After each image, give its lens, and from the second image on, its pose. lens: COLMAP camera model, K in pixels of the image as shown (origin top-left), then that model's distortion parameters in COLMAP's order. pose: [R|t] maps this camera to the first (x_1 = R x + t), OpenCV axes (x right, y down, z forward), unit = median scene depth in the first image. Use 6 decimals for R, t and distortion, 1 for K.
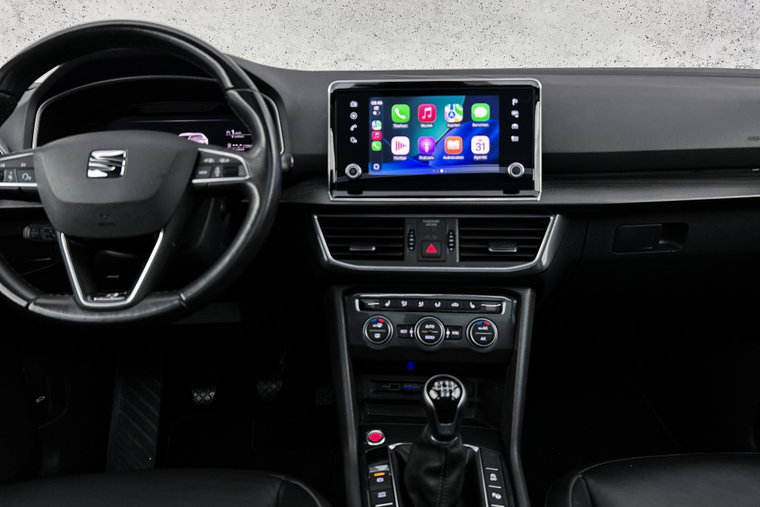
lens RADIAL K [[584.8, 0, 369.2], [0, 584.8, 250.9], [0, 0, 1]] dist [0.043225, -0.056615]
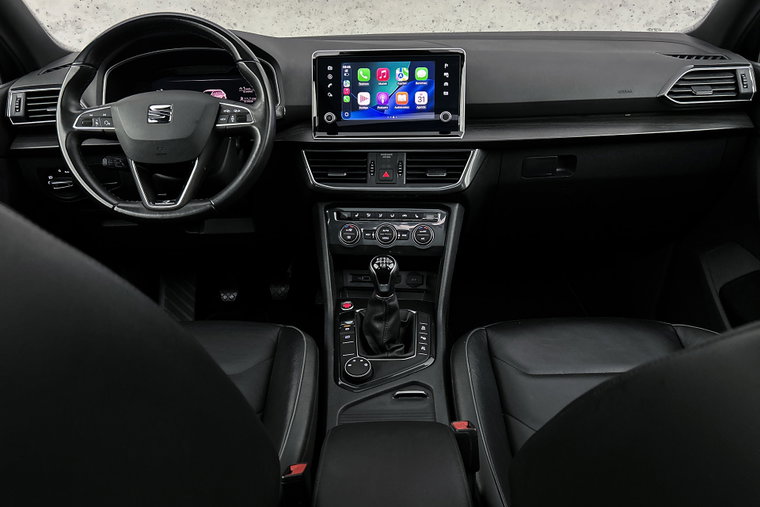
lens RADIAL K [[584.8, 0, 371.0], [0, 584.8, 264.3], [0, 0, 1]] dist [0.043225, -0.056615]
pose [[0.999436, 0.001953, -0.033532, 0.118037], [0.001698, 0.994092, 0.108525, 0.058406], [0.033545, -0.108521, 0.993528, -0.419343]]
